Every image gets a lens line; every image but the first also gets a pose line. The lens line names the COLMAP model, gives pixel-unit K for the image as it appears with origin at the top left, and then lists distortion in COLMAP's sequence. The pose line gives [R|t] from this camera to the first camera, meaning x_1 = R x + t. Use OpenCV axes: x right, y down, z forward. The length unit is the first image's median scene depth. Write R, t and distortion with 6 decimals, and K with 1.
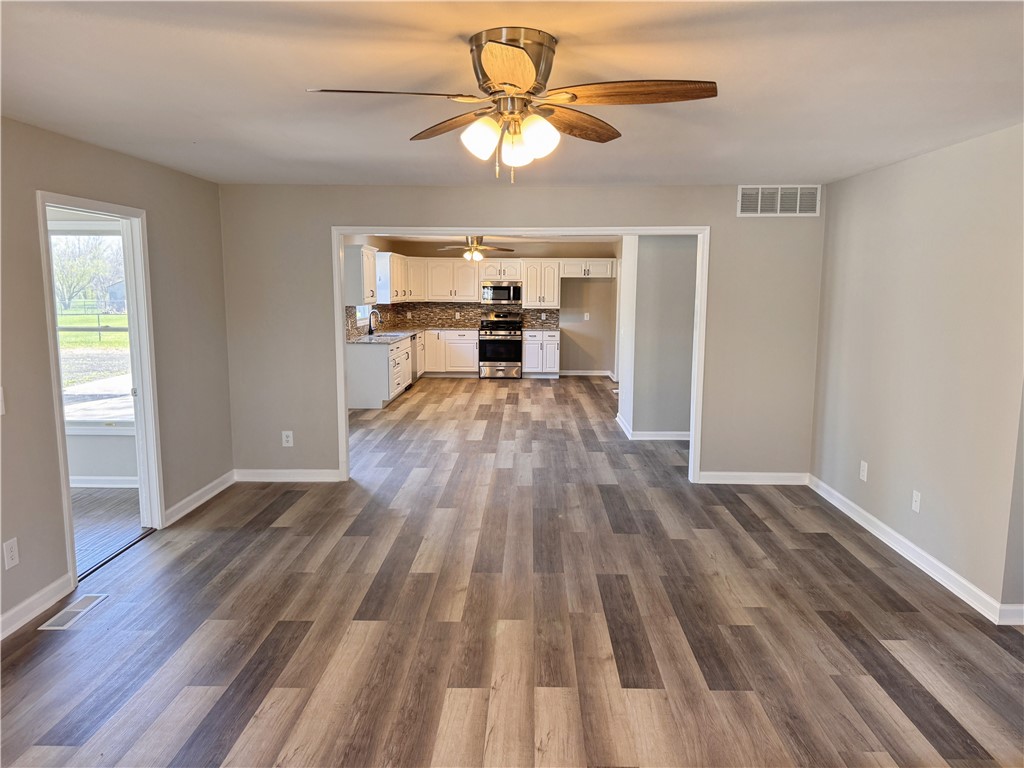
lens RADIAL K [[725.7, 0, 512.0], [0, 725.7, 384.0], [0, 0, 1]] dist [0.071389, -0.123529]
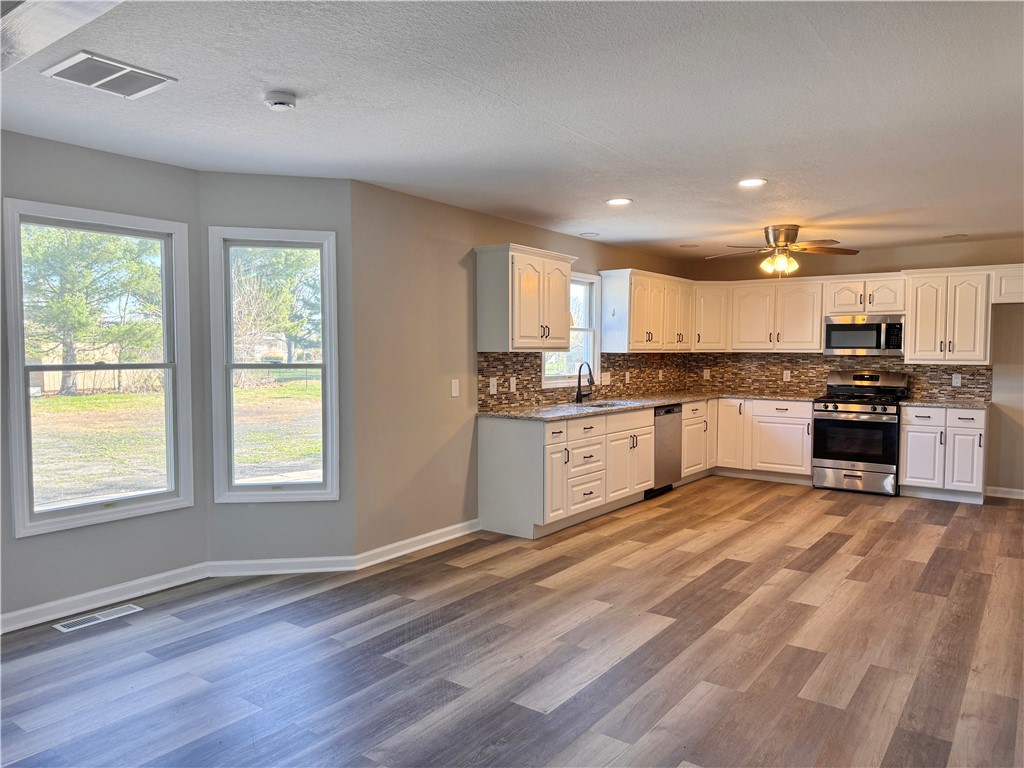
lens RADIAL K [[725.7, 0, 512.0], [0, 725.7, 384.0], [0, 0, 1]] dist [0.071389, -0.123529]
pose [[0.818040, 0.022625, -0.574717, 0.087785], [-0.072995, 0.995230, -0.064719, -0.034021], [0.570511, 0.094895, 0.815789, 0.403072]]
